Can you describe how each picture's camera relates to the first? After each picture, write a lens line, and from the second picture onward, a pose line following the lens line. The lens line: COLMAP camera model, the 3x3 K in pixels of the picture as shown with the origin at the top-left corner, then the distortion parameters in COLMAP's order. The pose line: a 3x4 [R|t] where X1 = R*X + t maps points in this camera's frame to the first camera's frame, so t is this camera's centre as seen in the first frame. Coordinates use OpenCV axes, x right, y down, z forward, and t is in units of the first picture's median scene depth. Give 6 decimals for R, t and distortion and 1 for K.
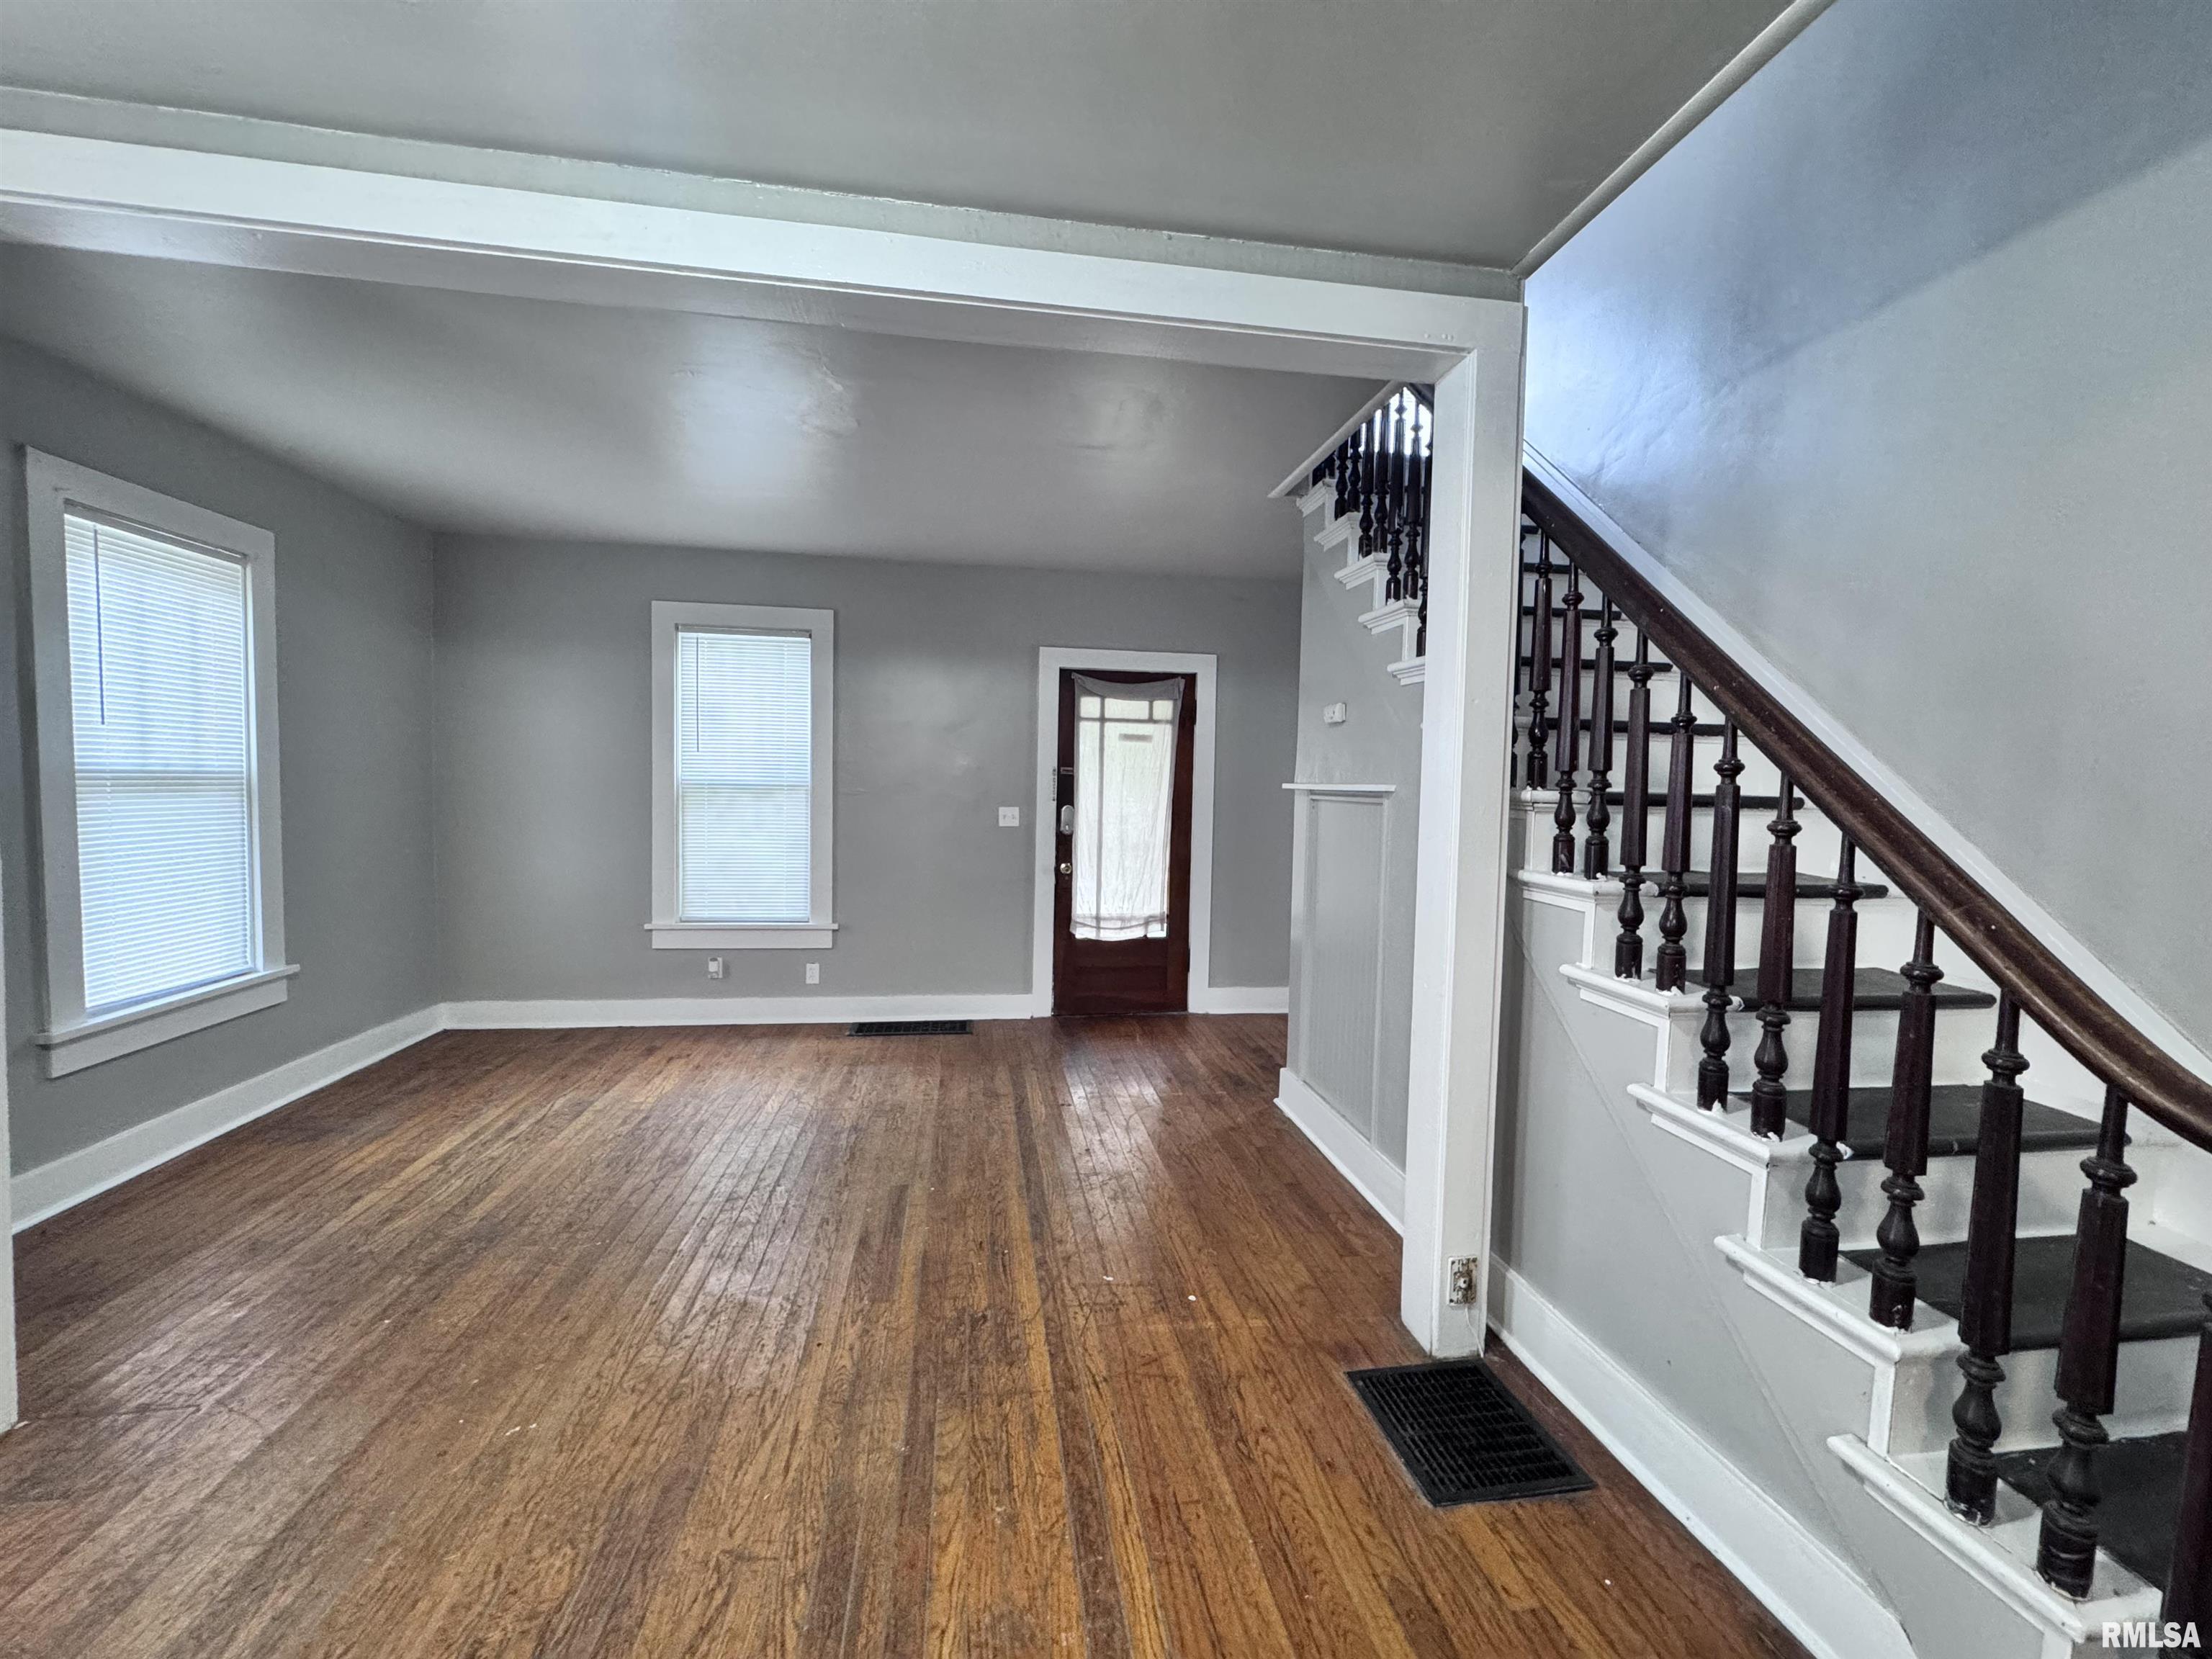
lens RADIAL K [[879.3, 0, 1104.0], [0, 879.3, 822.5], [0, 0, 1]] dist [-0.004107, 0.000328]
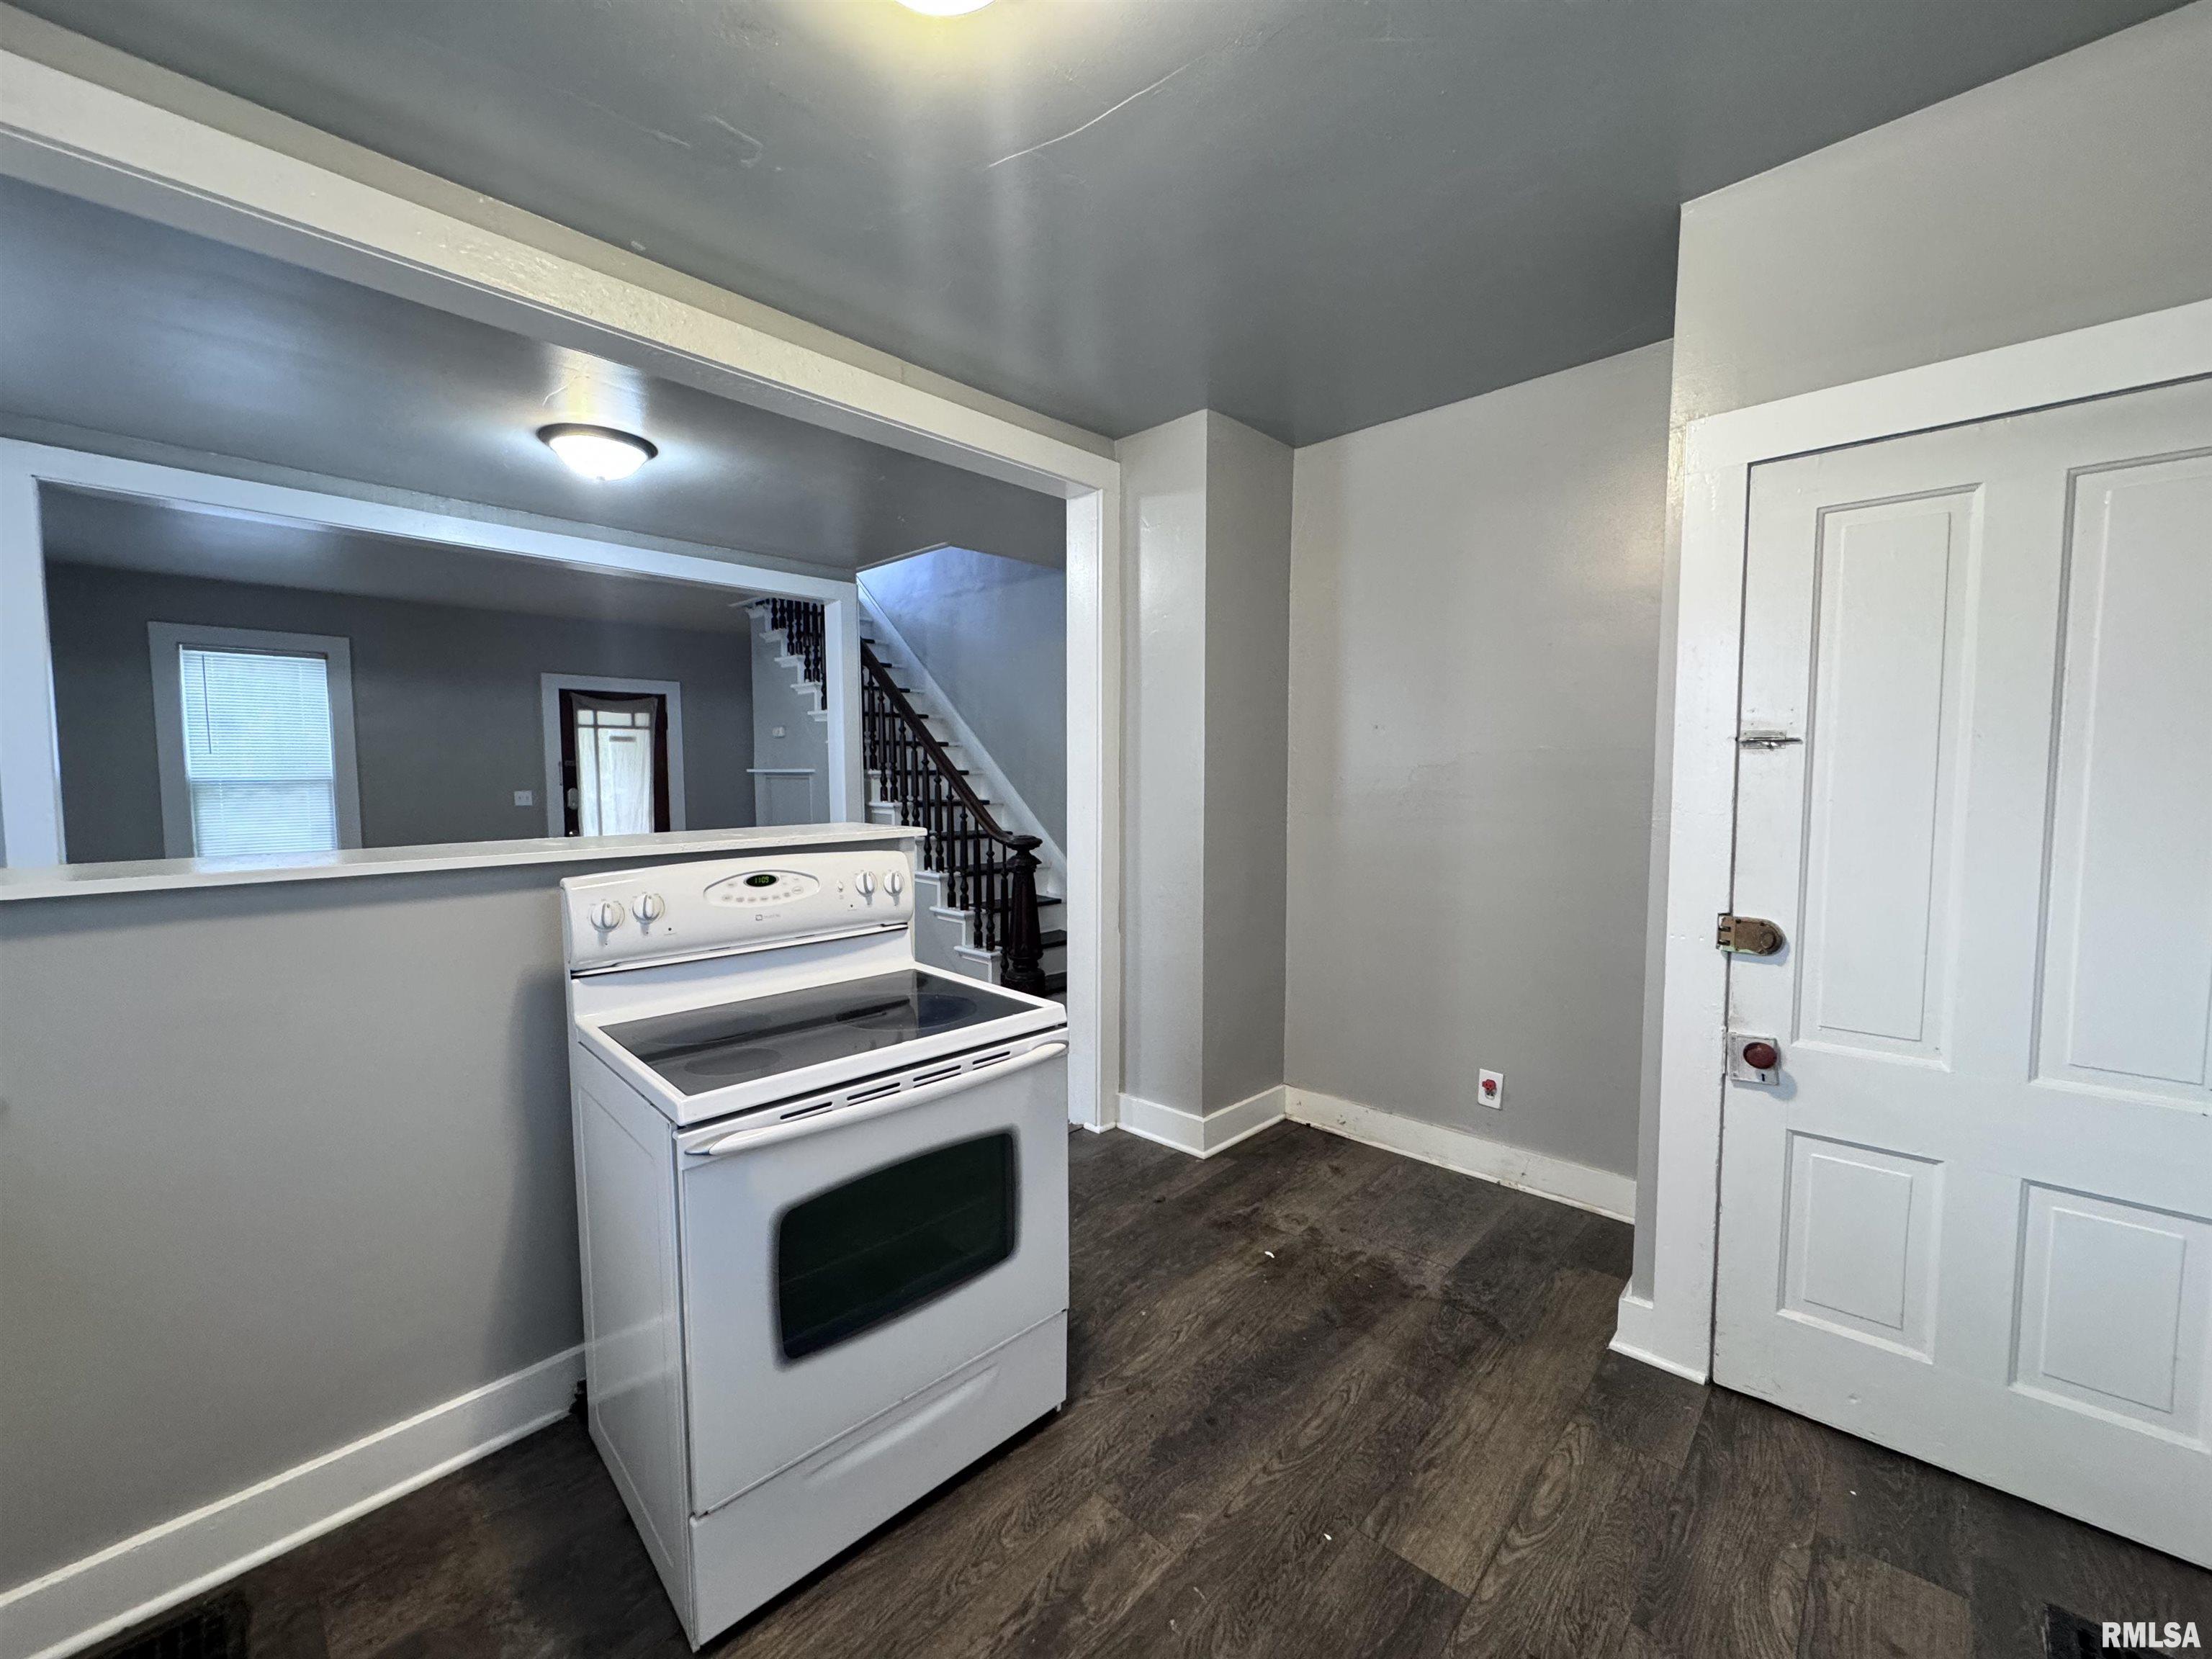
lens RADIAL K [[879.3, 0, 1112.9], [0, 879.3, 823.7], [0, 0, 1]] dist [-0.004107, 0.000328]
pose [[0.779230, -0.064634, 0.623396, -0.311777], [0.048992, 0.997906, 0.042225, 0.024662], [-0.624820, -0.002361, 0.780765, -0.784479]]
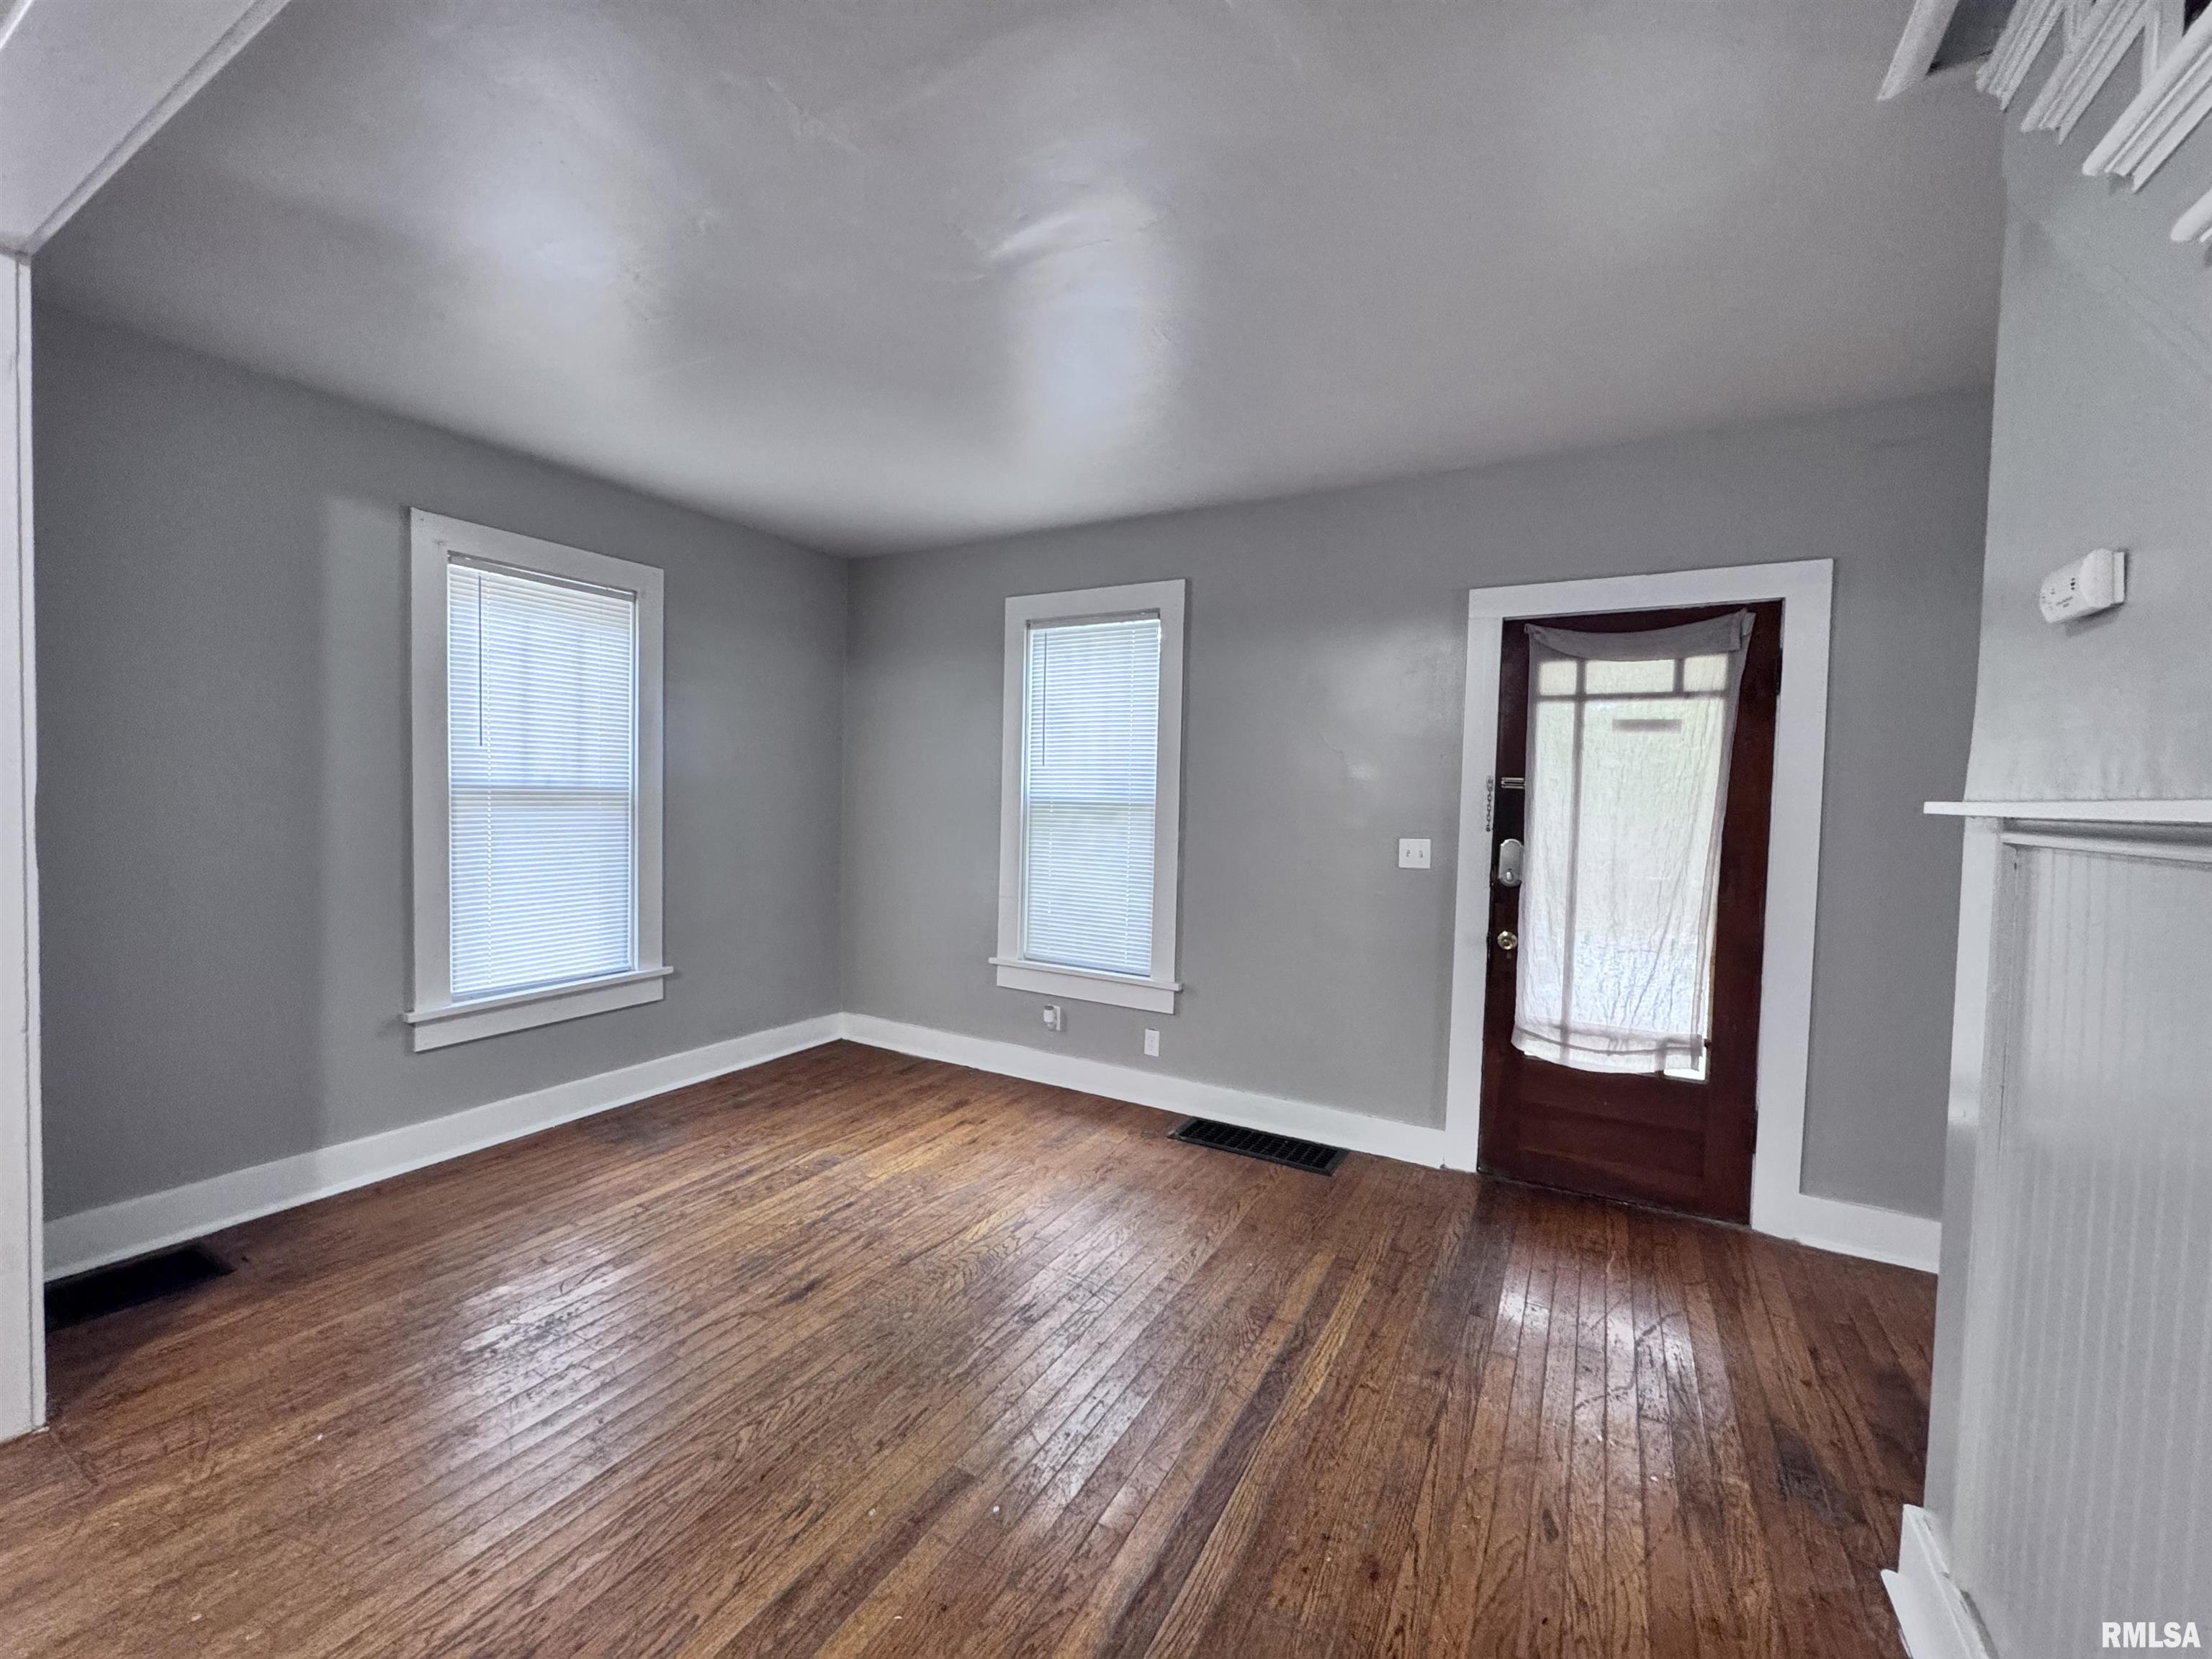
lens RADIAL K [[879.3, 0, 1104.7], [0, 879.3, 826.5], [0, 0, 1]] dist [-0.004107, 0.000328]
pose [[0.785878, 0.019809, -0.618064, 0.147982], [-0.033706, 0.999373, -0.010828, -0.015211], [0.617462, 0.029342, 0.786053, 0.428785]]
